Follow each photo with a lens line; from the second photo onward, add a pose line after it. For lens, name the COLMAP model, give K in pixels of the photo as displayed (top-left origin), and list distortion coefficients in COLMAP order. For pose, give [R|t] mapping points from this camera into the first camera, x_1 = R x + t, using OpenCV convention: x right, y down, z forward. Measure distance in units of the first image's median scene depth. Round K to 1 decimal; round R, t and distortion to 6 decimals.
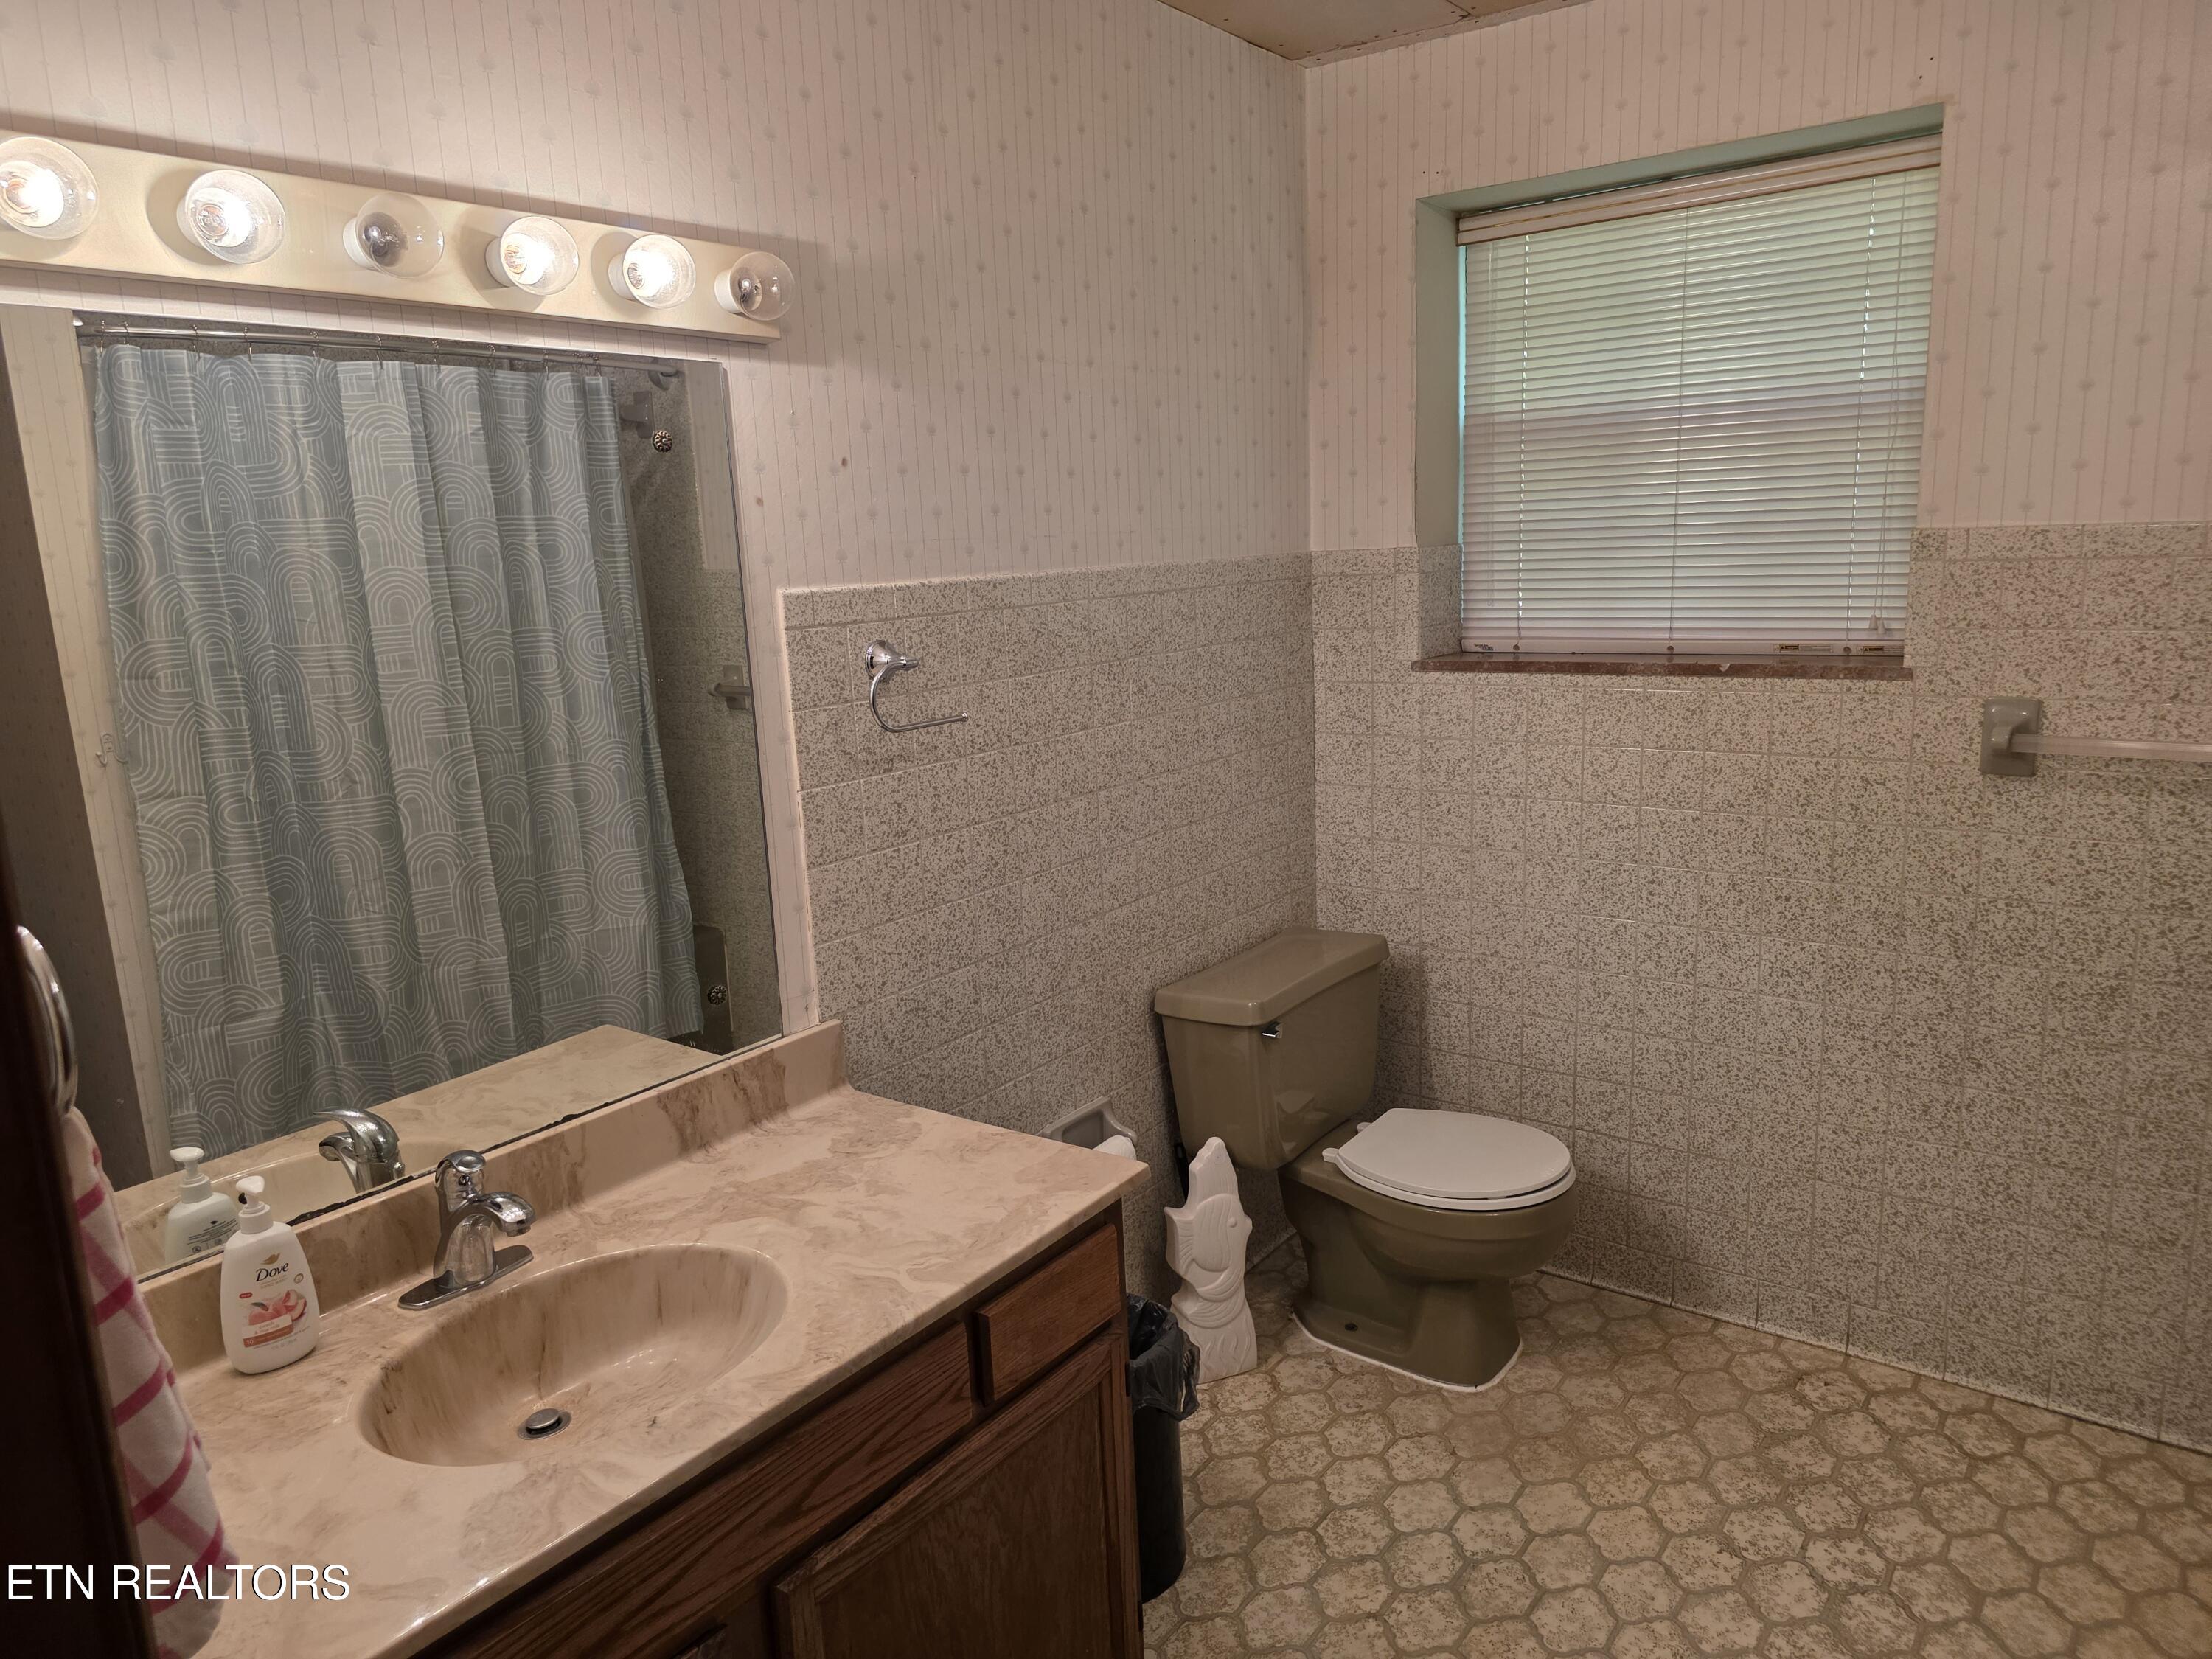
lens RADIAL K [[1473.5, 0, 1107.9], [0, 1473.5, 808.7], [0, 0, 1]] dist [0.043128, -0.048646]
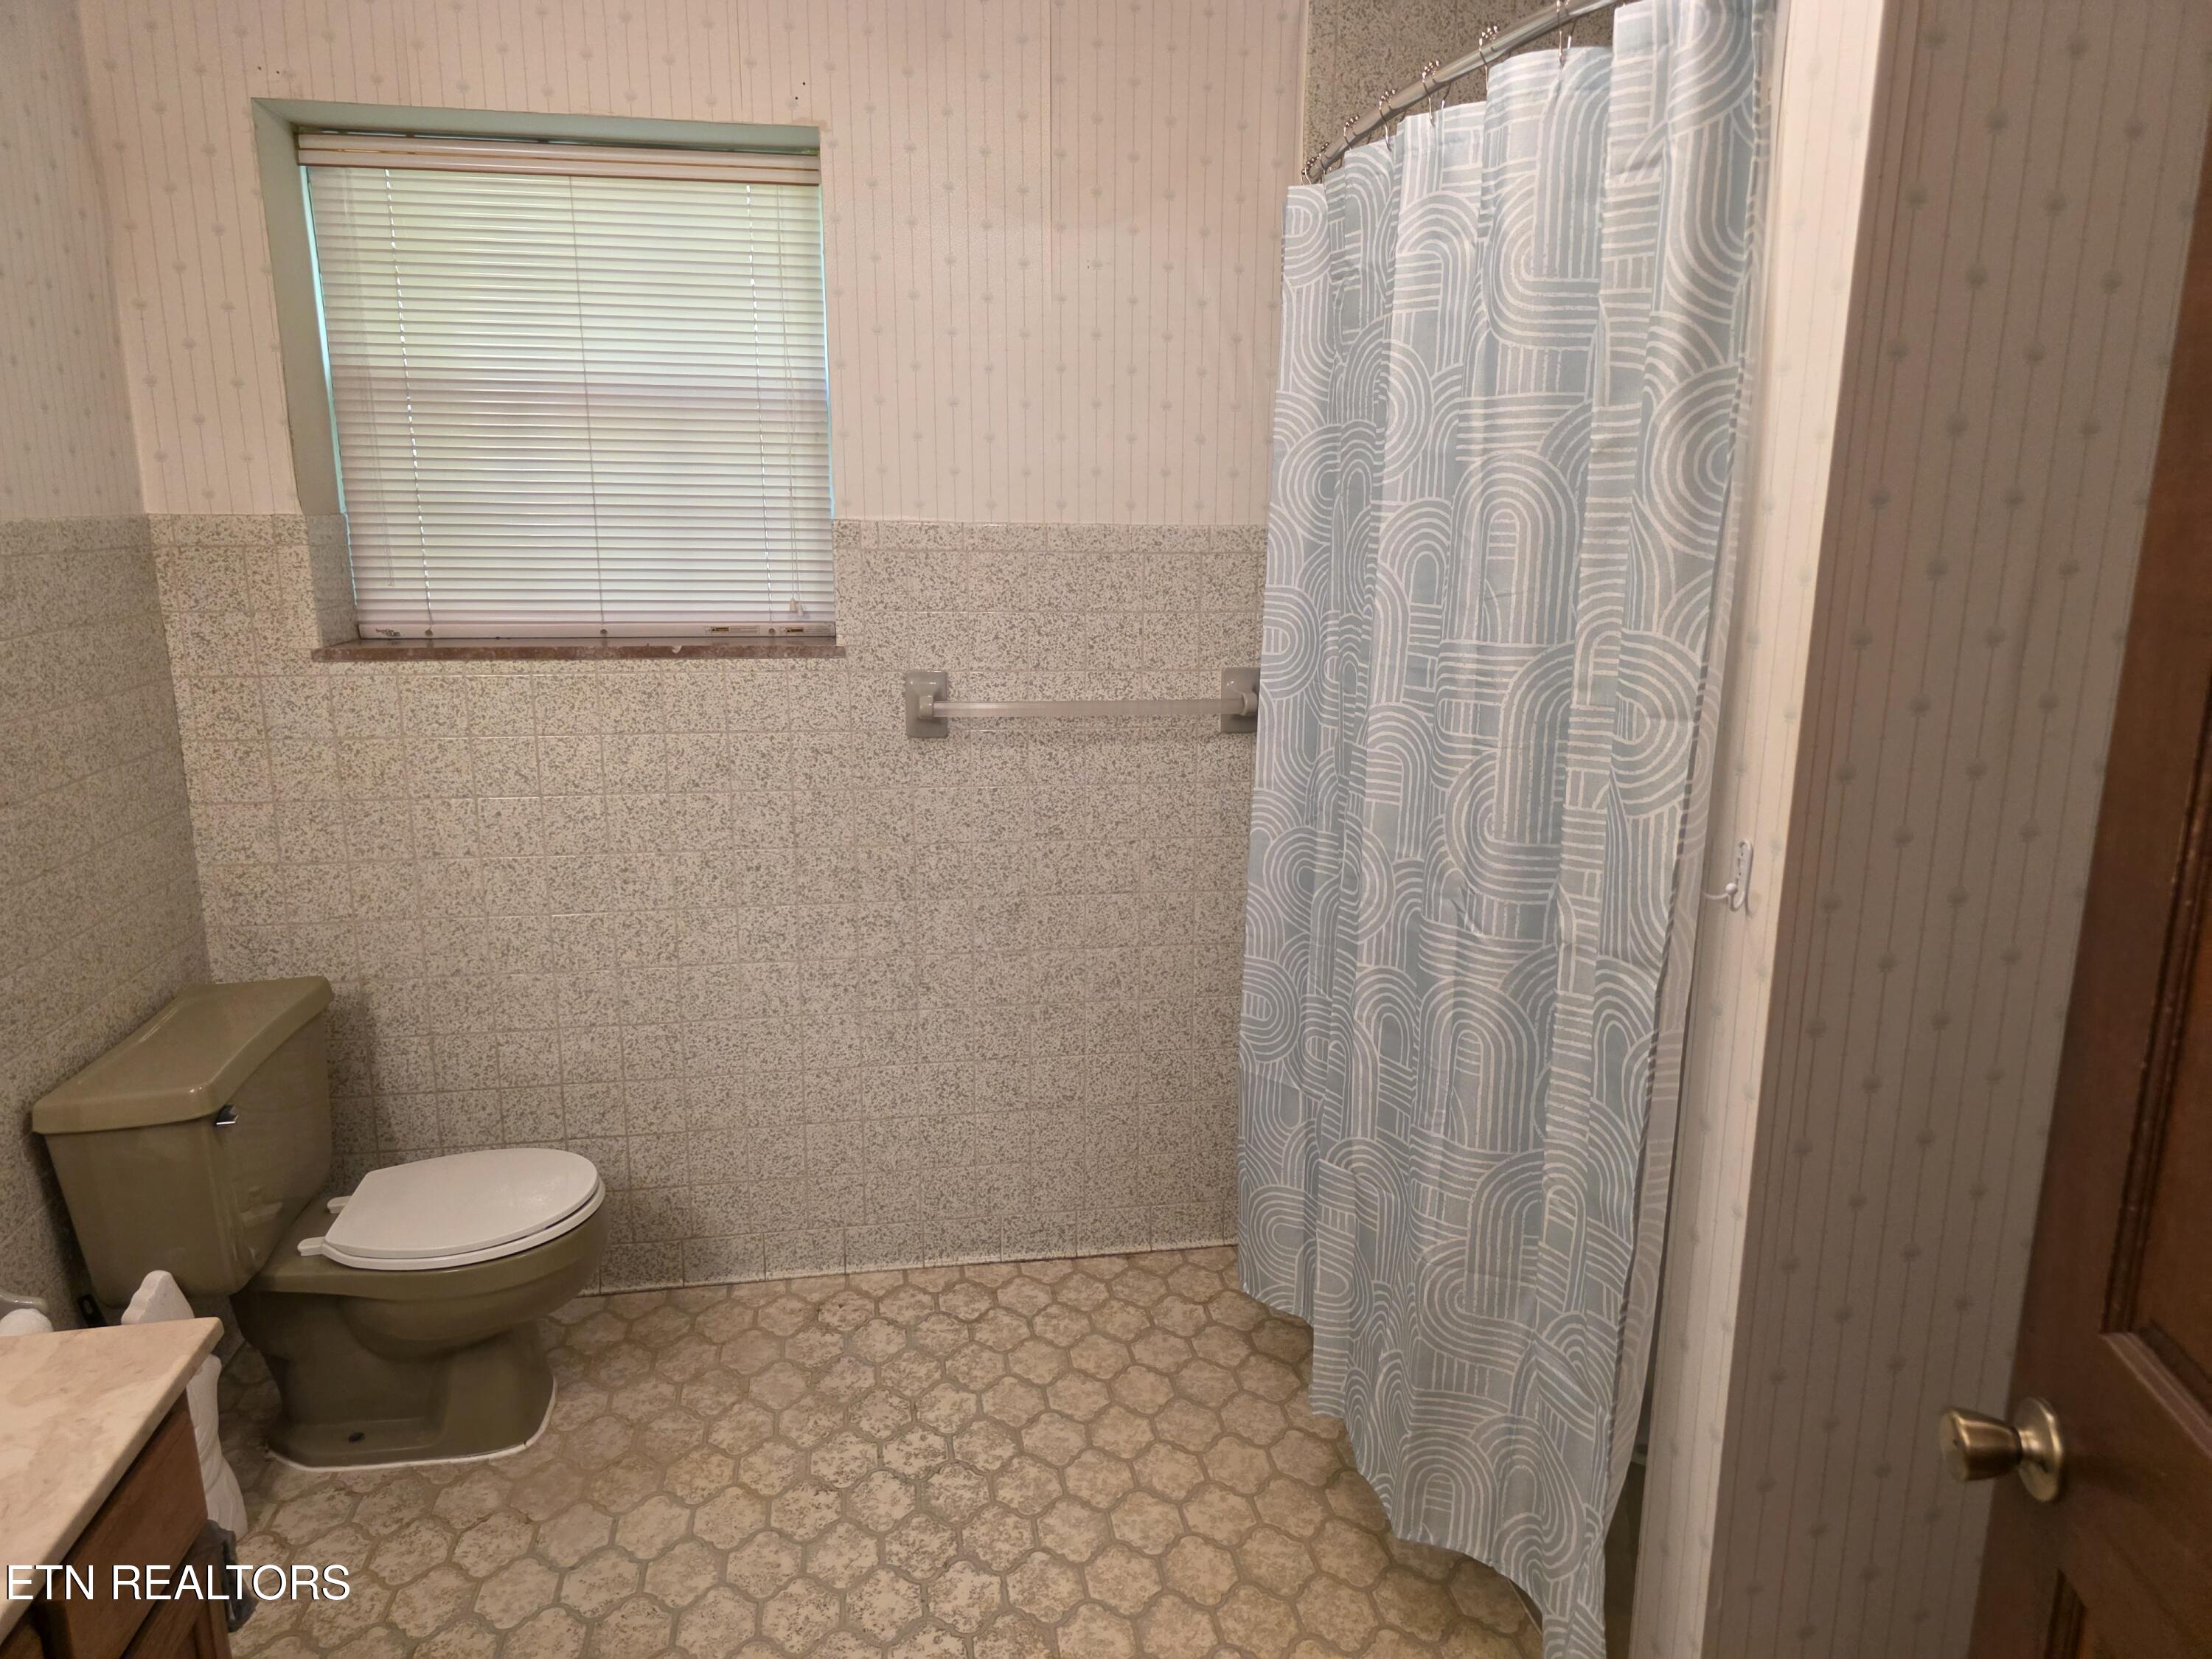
lens RADIAL K [[1473.5, 0, 1125.0], [0, 1473.5, 822.8], [0, 0, 1]] dist [0.043128, -0.048646]
pose [[0.682864, -0.106563, 0.722731, -0.117659], [0.095466, 0.993837, 0.056336, -0.005569], [-0.724281, 0.030526, 0.688829, 0.089316]]
